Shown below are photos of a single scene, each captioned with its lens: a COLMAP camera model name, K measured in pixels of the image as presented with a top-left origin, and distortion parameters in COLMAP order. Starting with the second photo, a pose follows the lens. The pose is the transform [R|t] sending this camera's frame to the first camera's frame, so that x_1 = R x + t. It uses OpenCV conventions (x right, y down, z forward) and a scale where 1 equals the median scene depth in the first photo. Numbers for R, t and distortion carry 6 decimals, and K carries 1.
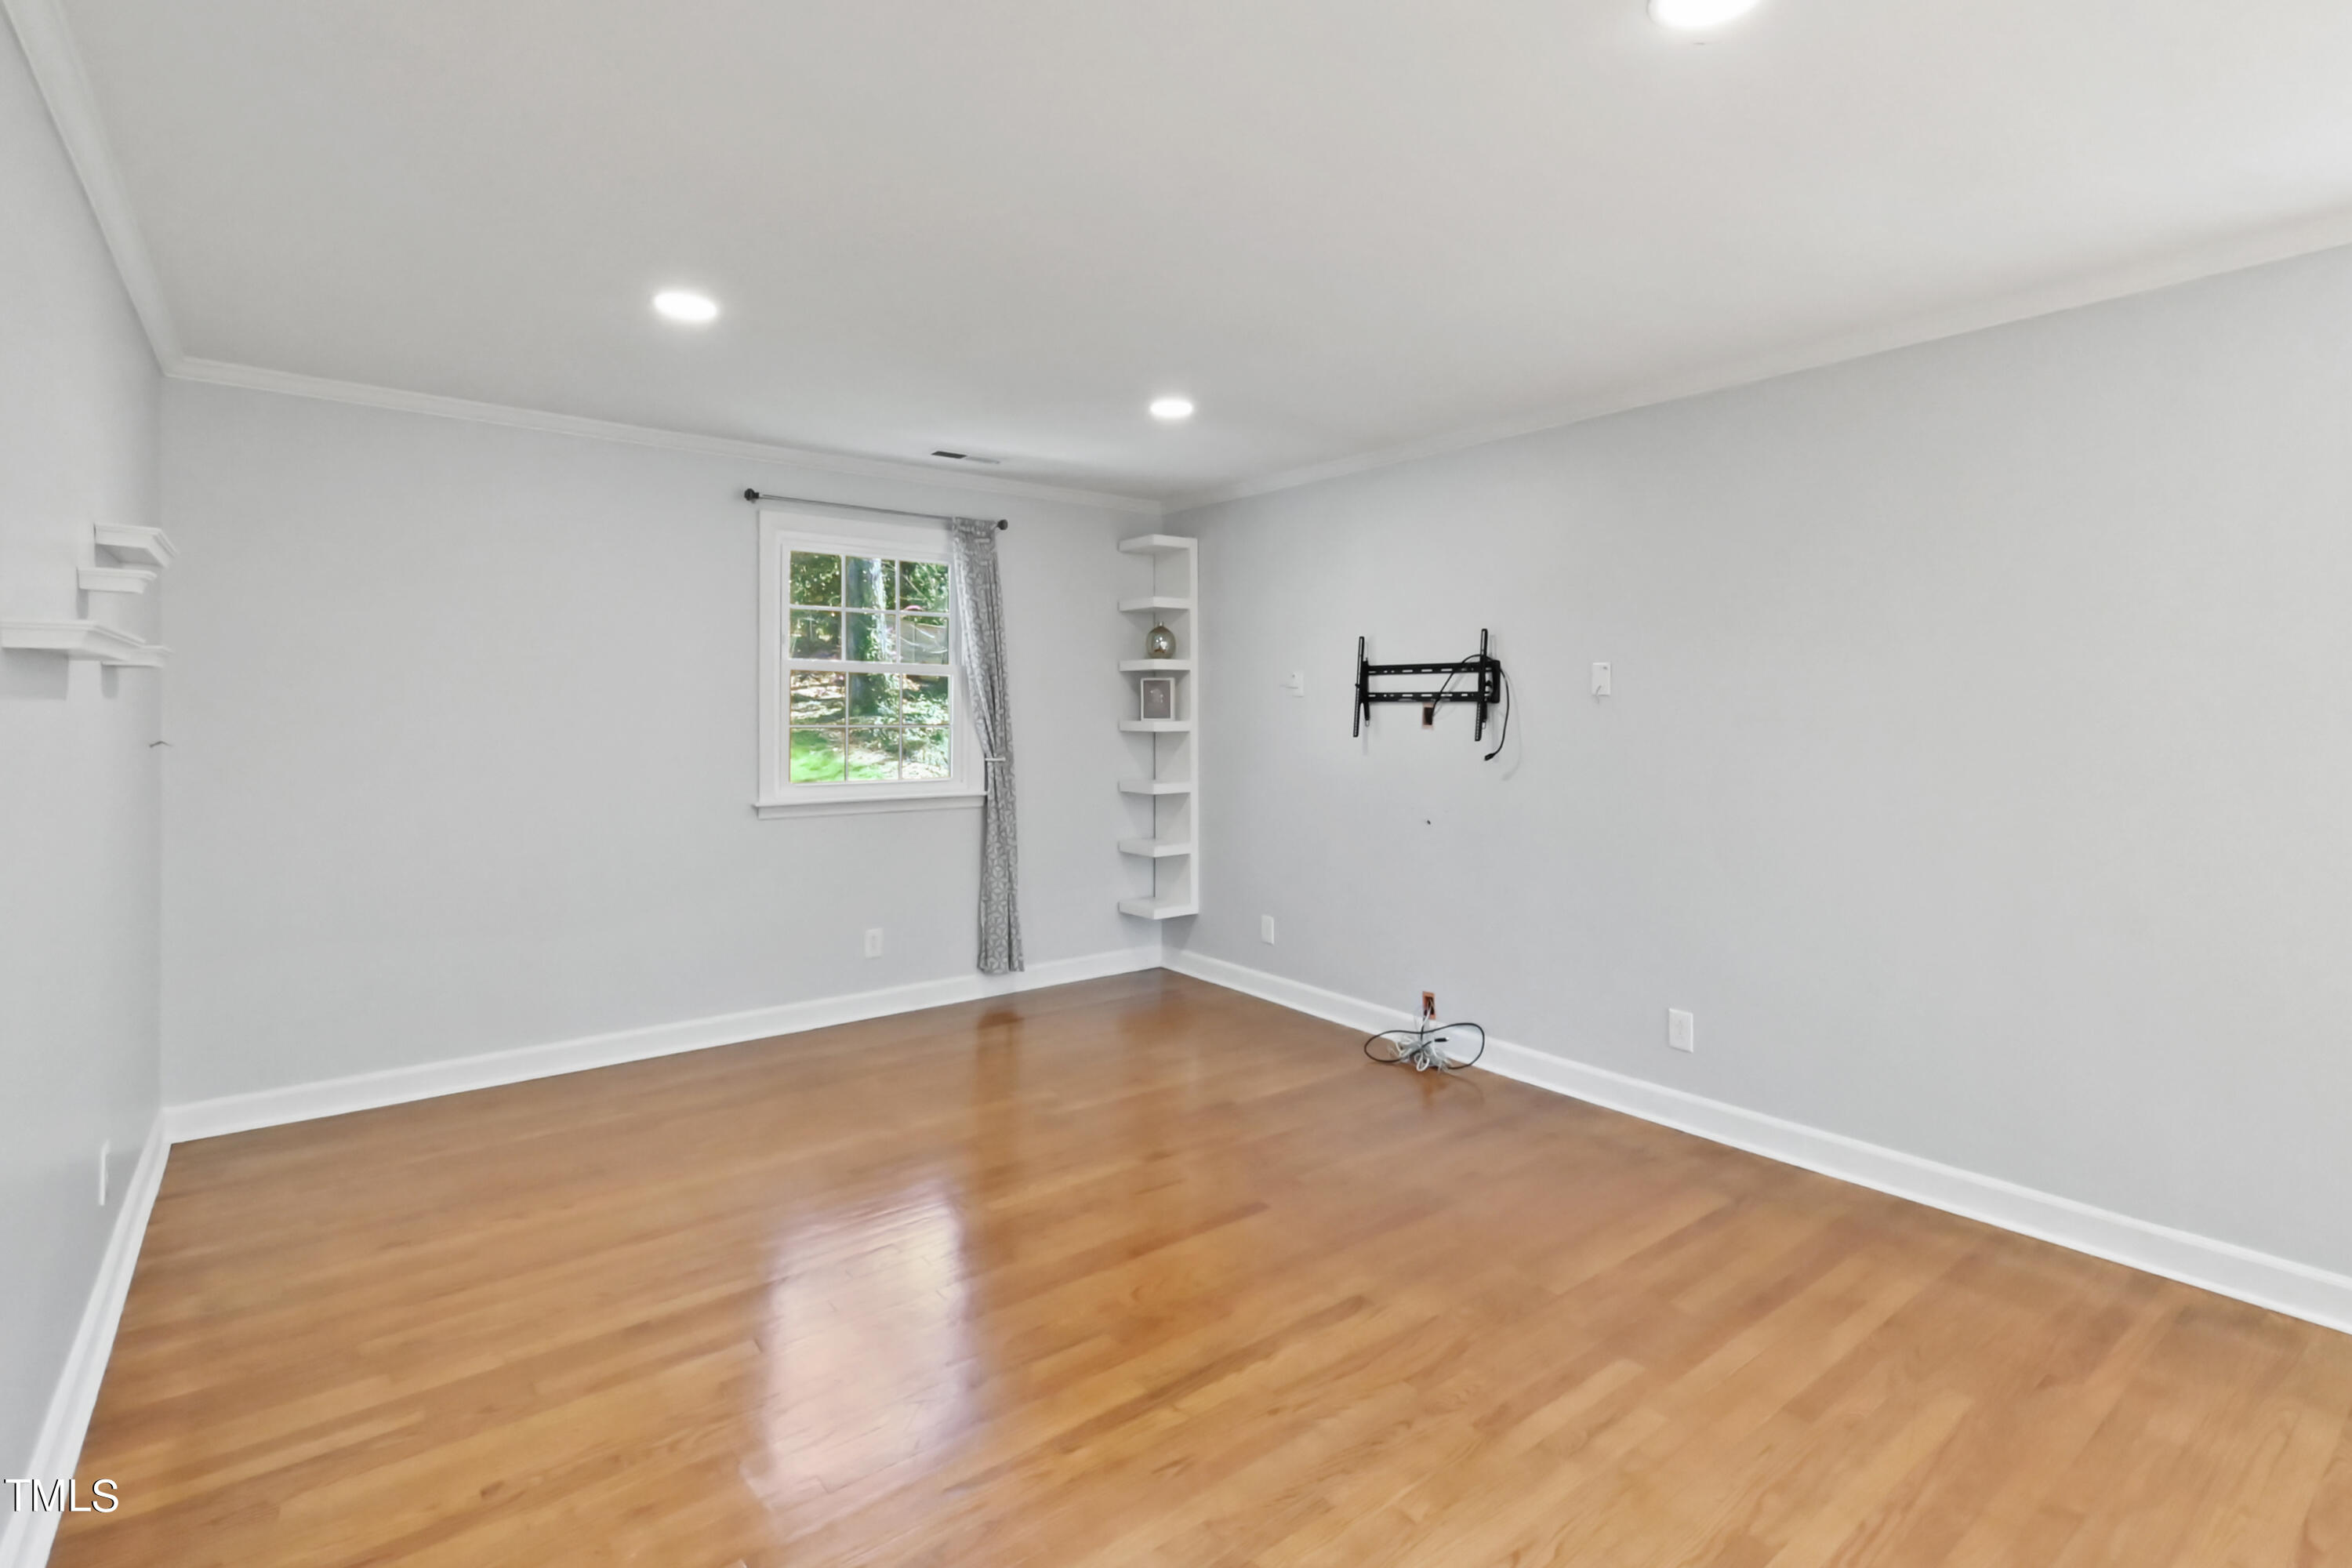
lens RADIAL K [[1098.2, 0, 1190.3], [0, 1098.2, 694.9], [0, 0, 1]] dist [-0.000022, 0.000606]
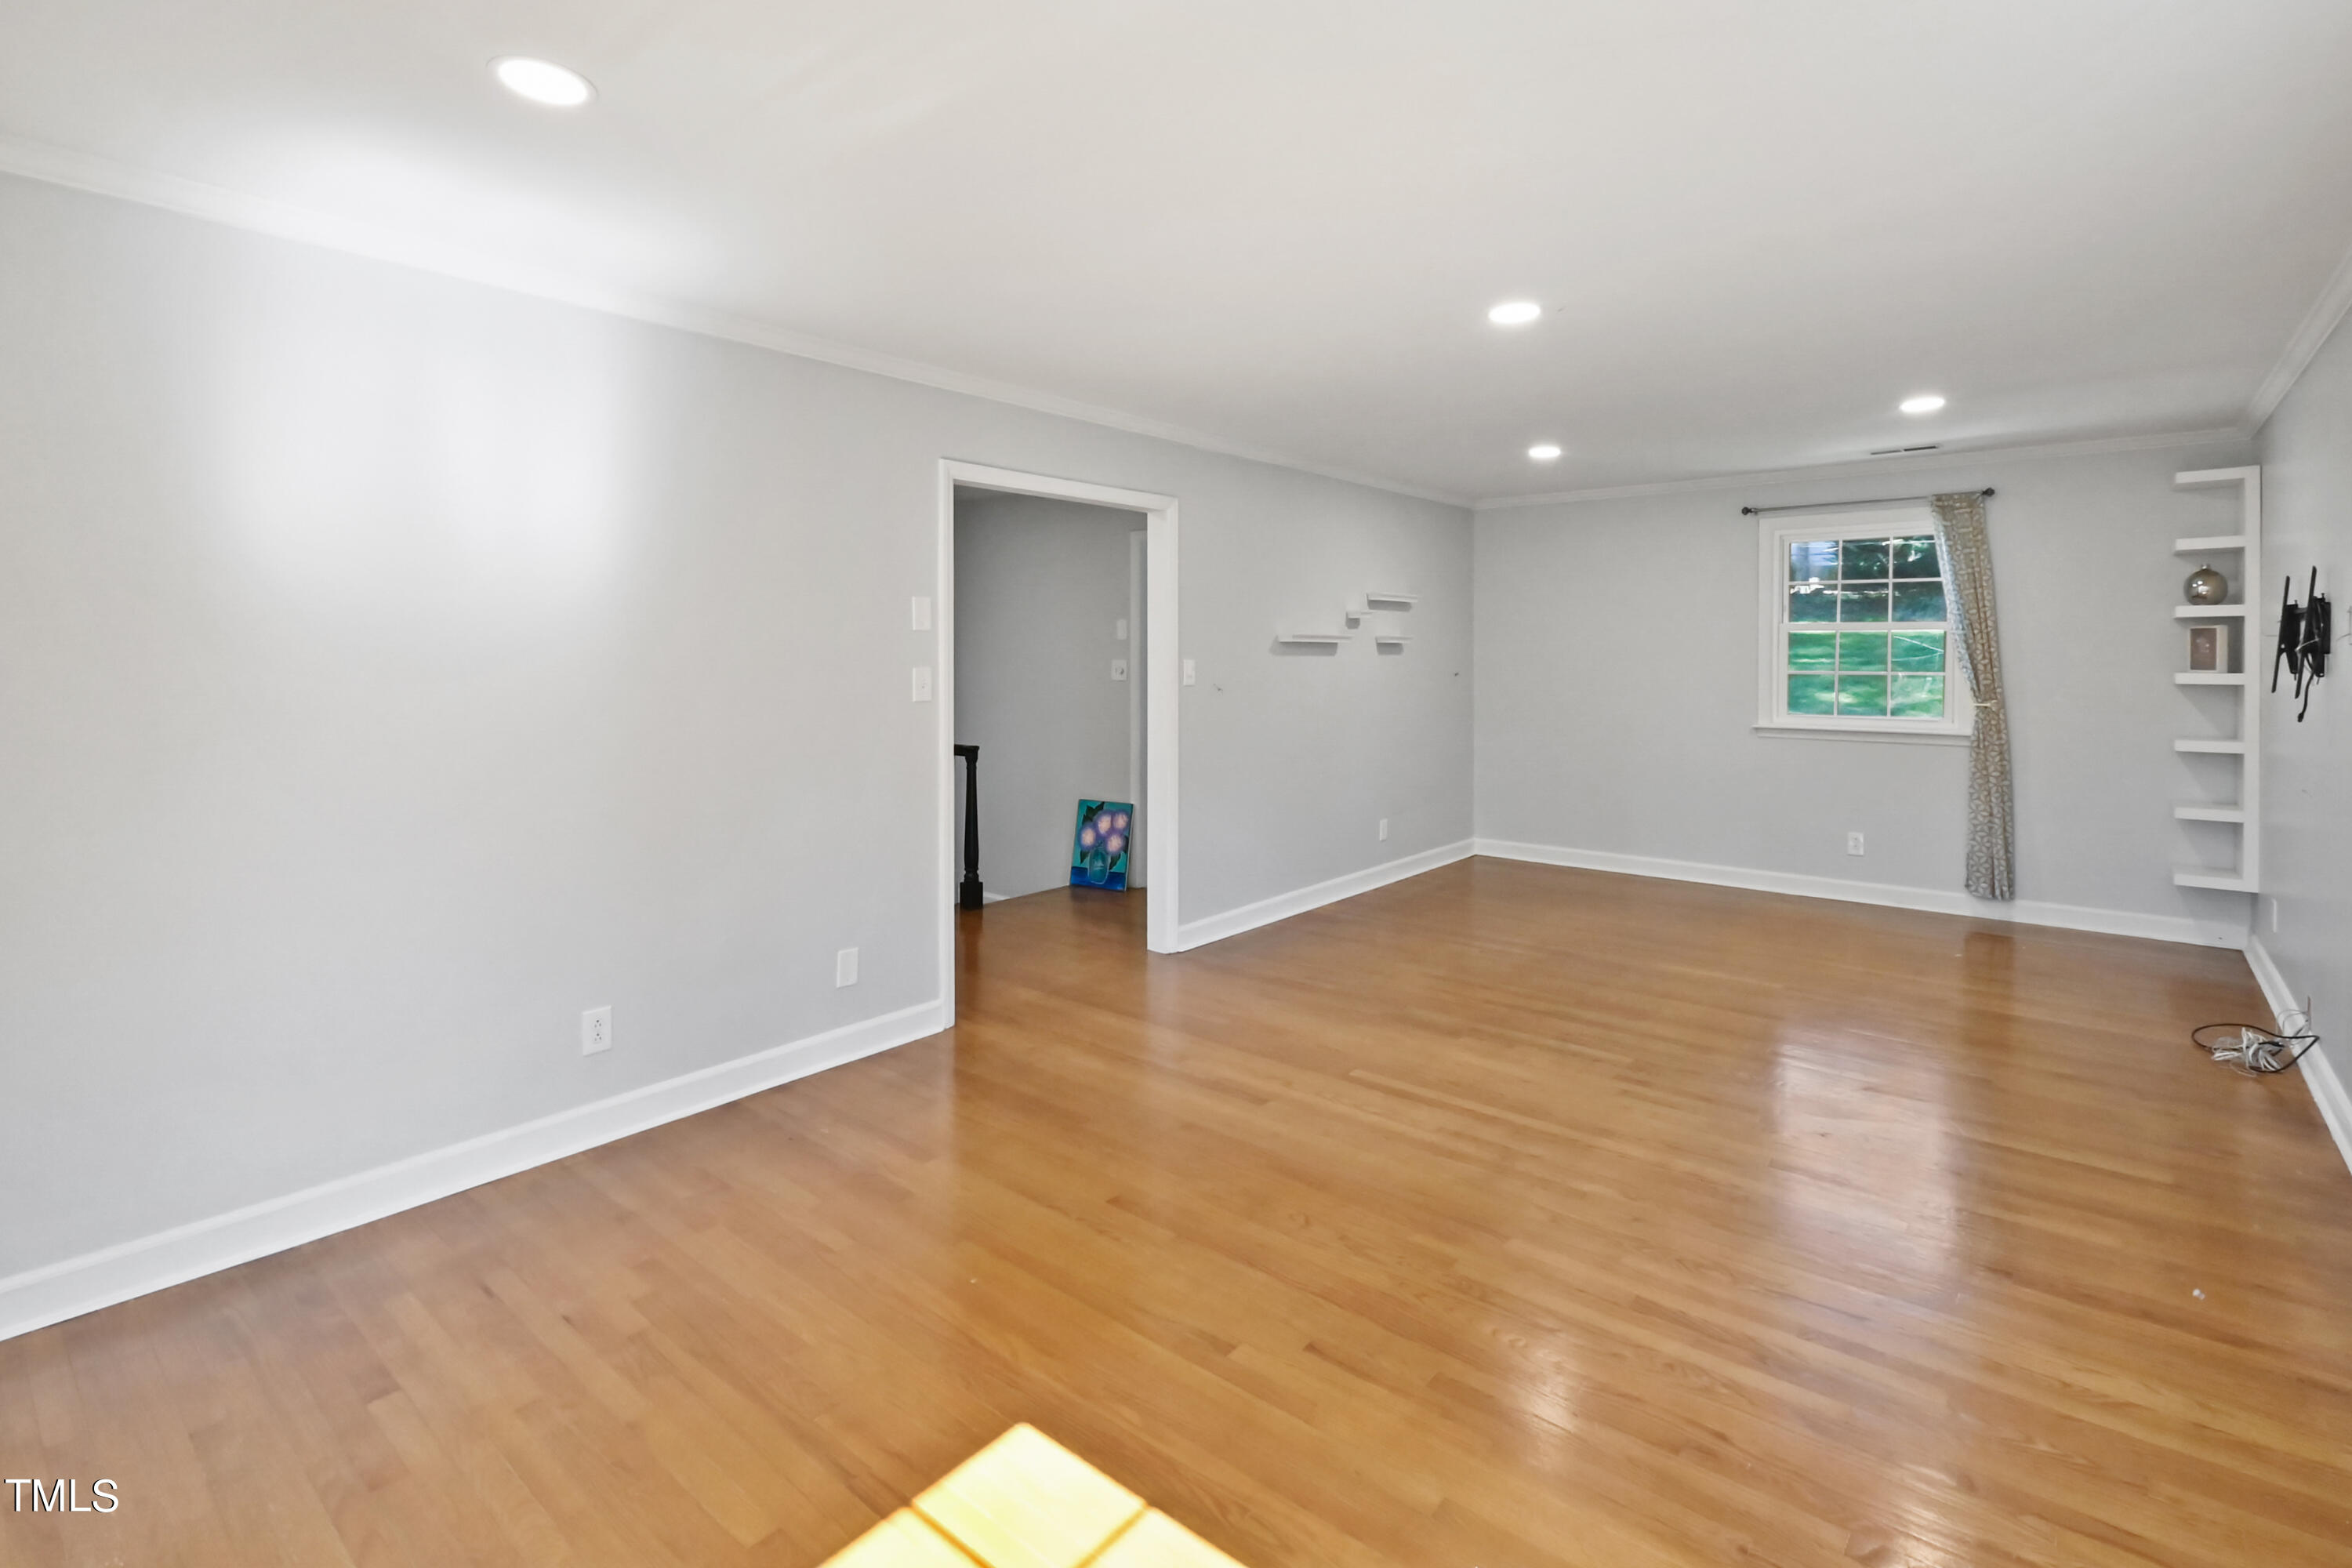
lens RADIAL K [[1098.2, 0, 1190.3], [0, 1098.2, 694.9], [0, 0, 1]] dist [-0.000022, 0.000606]
pose [[0.197091, 0.033781, -0.979803, 0.869687], [0.011901, 0.999250, 0.036846, -0.002598], [0.980313, -0.018923, 0.196541, -0.002641]]
